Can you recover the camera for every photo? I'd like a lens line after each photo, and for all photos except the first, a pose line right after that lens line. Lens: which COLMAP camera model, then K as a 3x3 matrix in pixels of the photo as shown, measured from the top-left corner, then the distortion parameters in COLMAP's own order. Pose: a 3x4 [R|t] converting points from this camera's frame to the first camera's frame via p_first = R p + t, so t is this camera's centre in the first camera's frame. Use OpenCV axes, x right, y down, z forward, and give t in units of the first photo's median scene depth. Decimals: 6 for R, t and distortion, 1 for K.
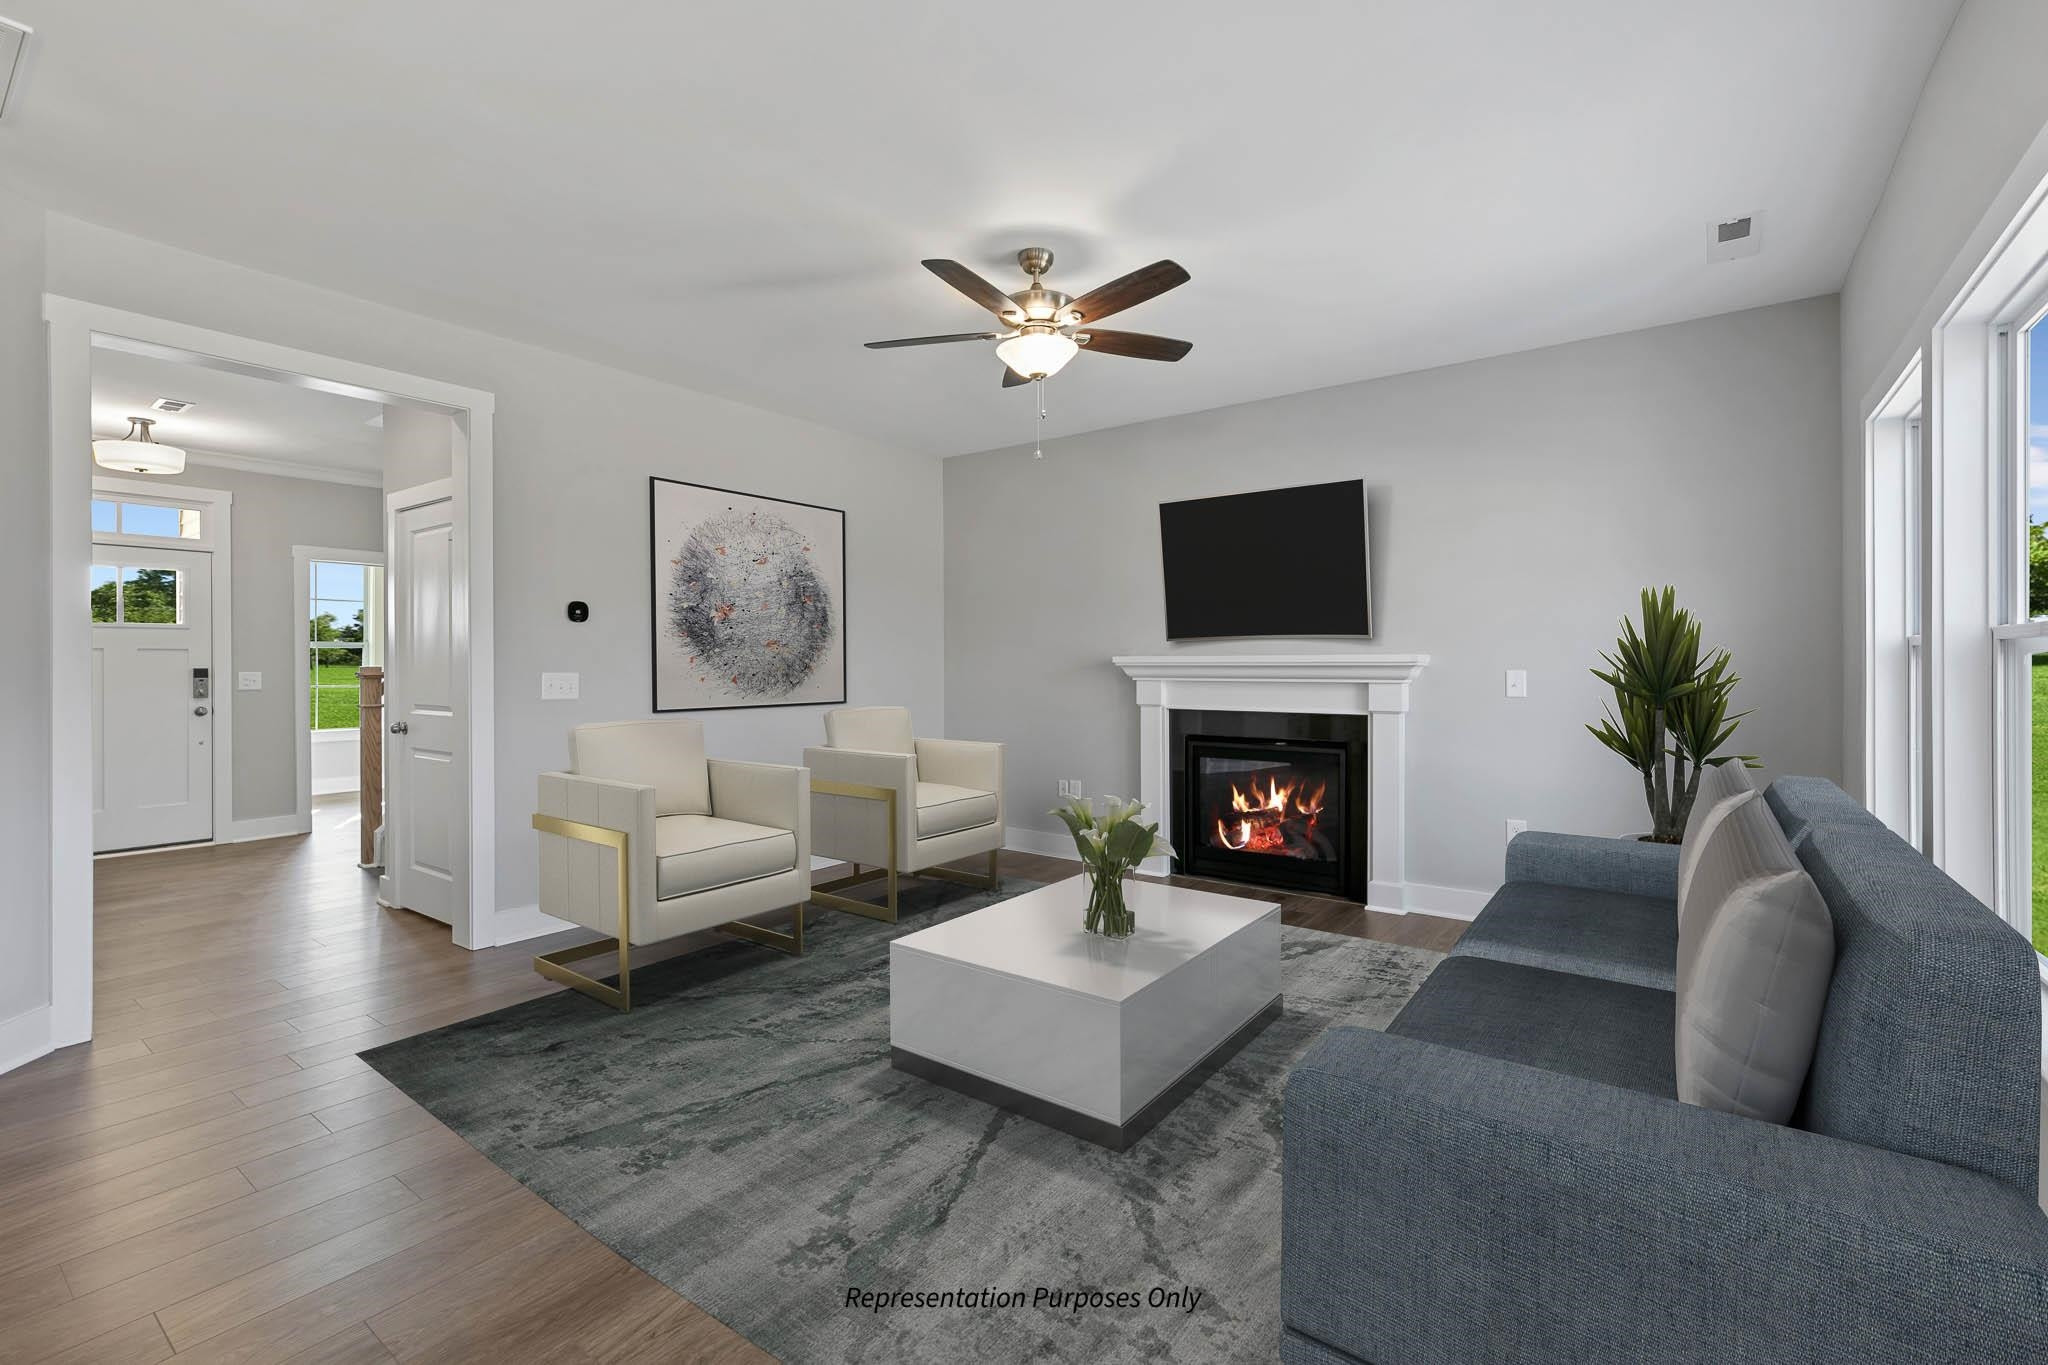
lens RADIAL K [[899.7, 0, 1024.0], [0, 899.7, 682.5], [0, 0, 1]] dist [0.003380, 0.000319]
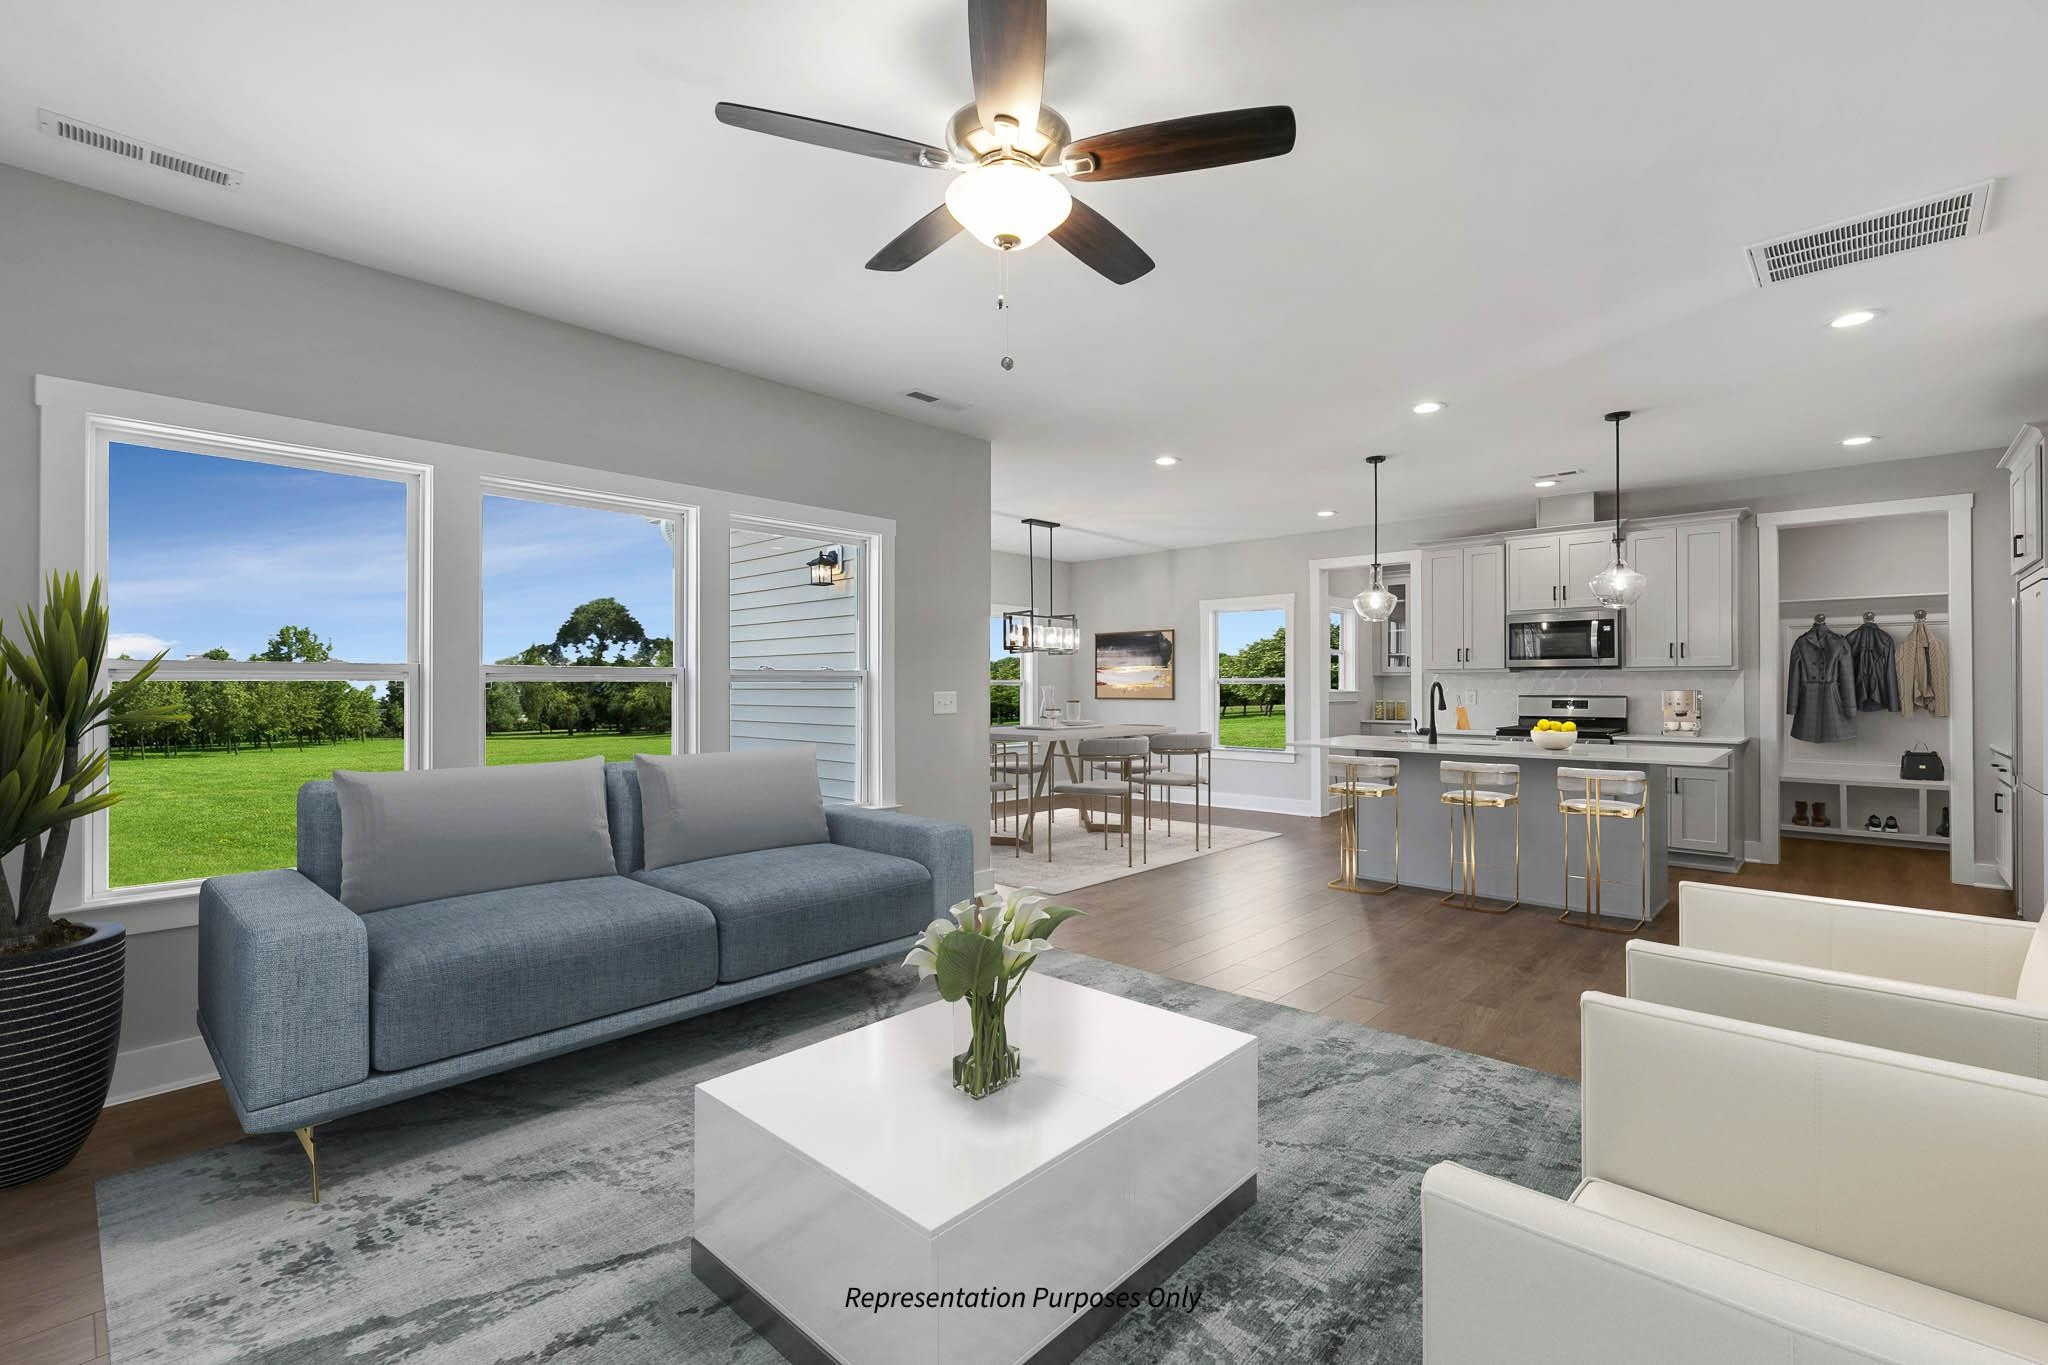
lens RADIAL K [[899.7, 0, 1024.0], [0, 899.7, 682.5], [0, 0, 1]] dist [0.003380, 0.000319]
pose [[-0.994348, 0.004593, 0.106073, -0.066790], [0.006155, 0.999877, 0.014406, -0.027693], [-0.105994, 0.014977, -0.994254, 1.727138]]
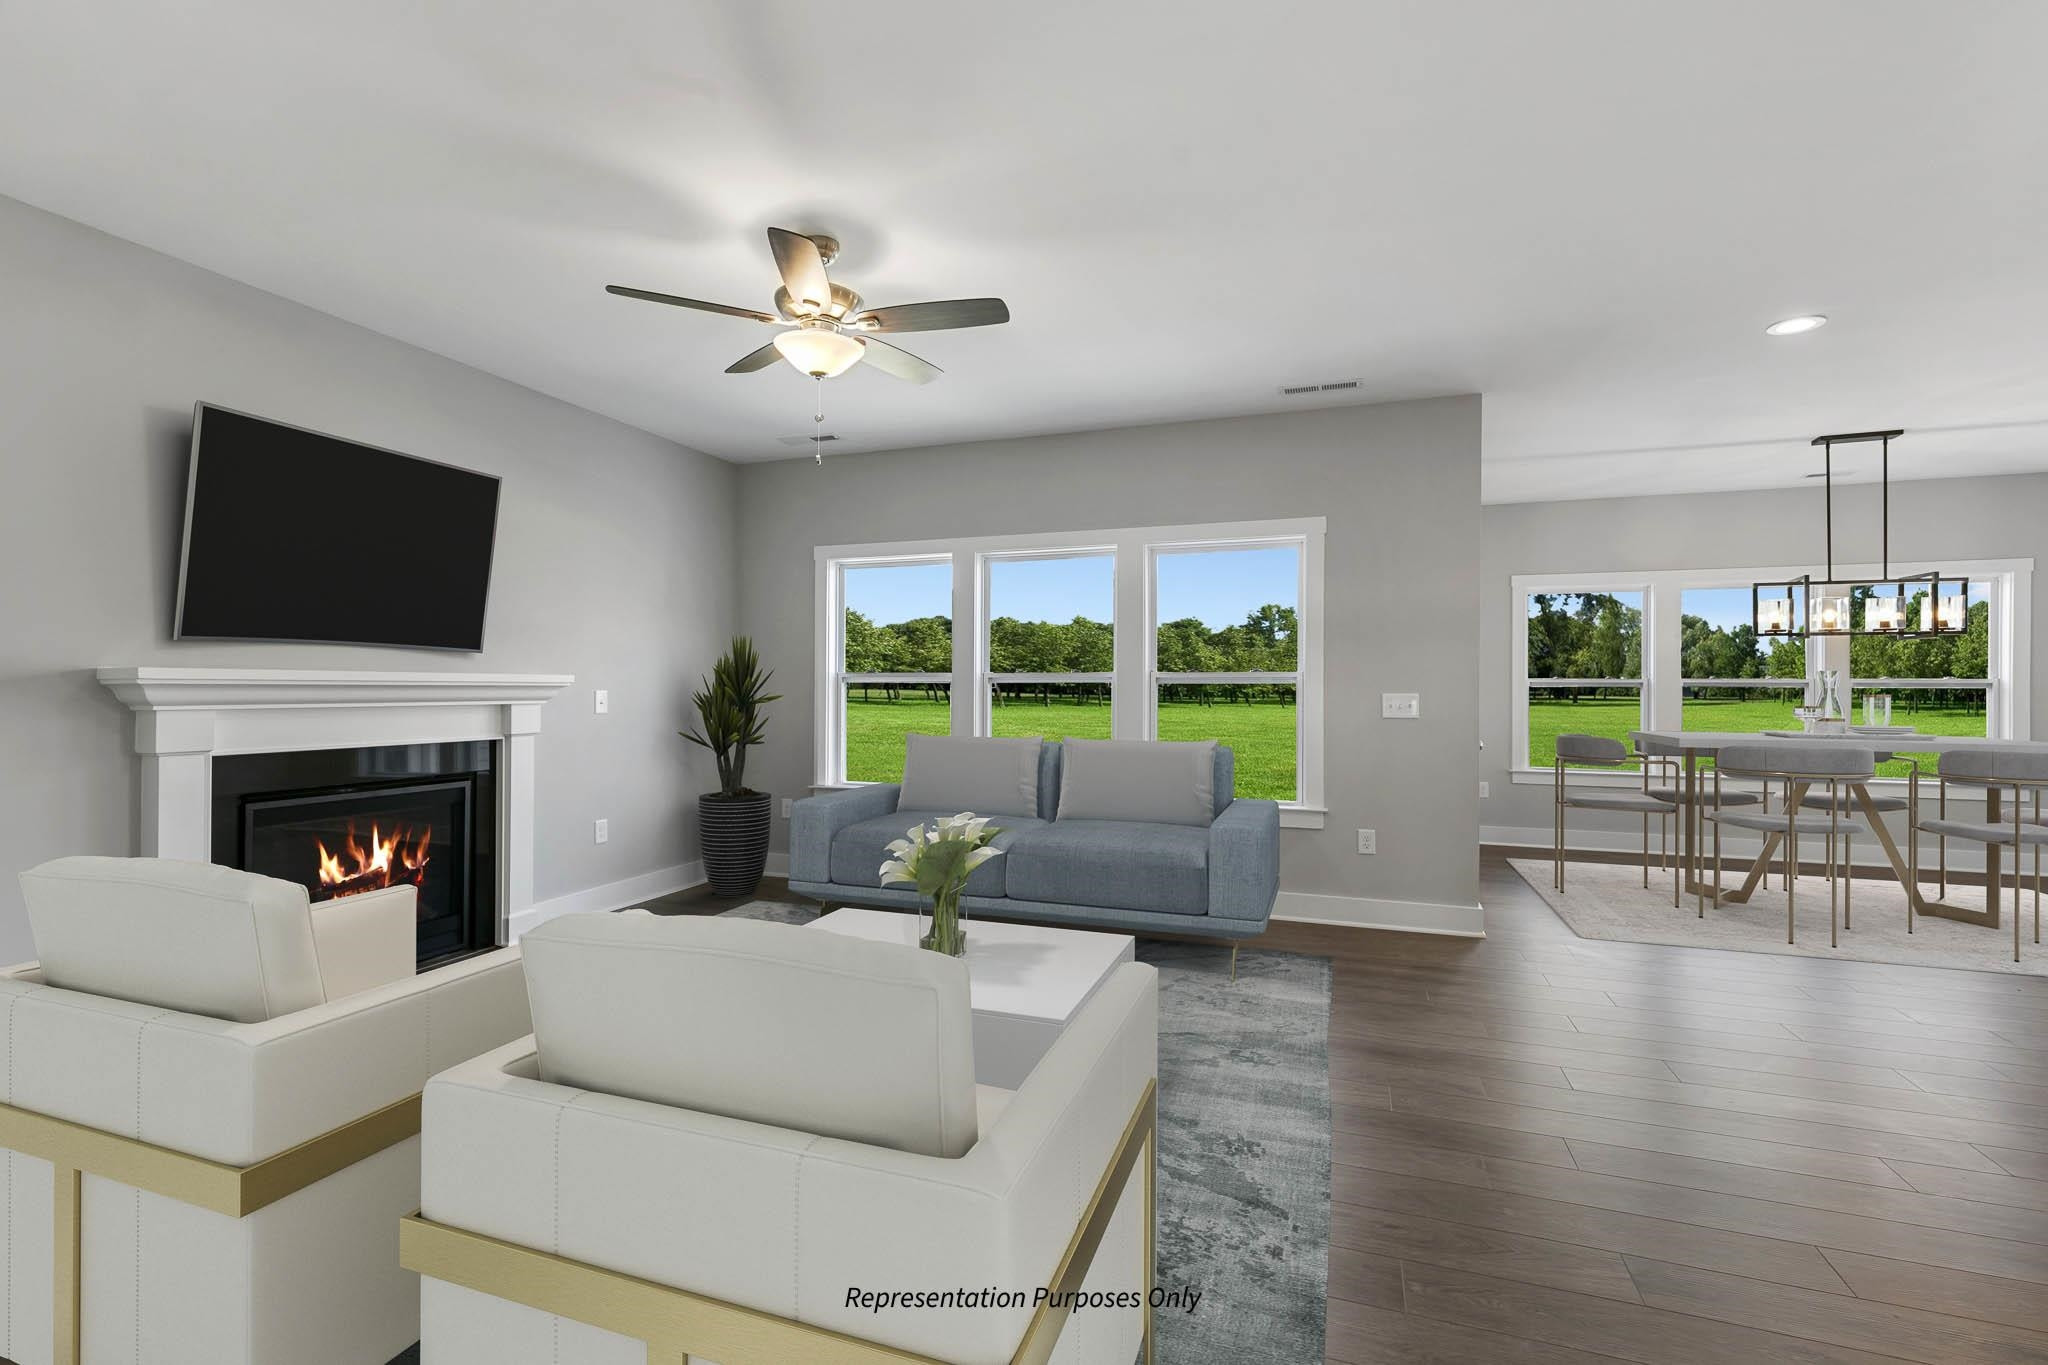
lens RADIAL K [[899.7, 0, 1024.0], [0, 899.7, 682.5], [0, 0, 1]] dist [0.003380, 0.000319]
pose [[-0.300983, 0.008141, 0.953595, -0.982340], [0.017135, 0.999848, -0.003127, -0.014713], [-0.953475, 0.015399, -0.301077, 1.122149]]
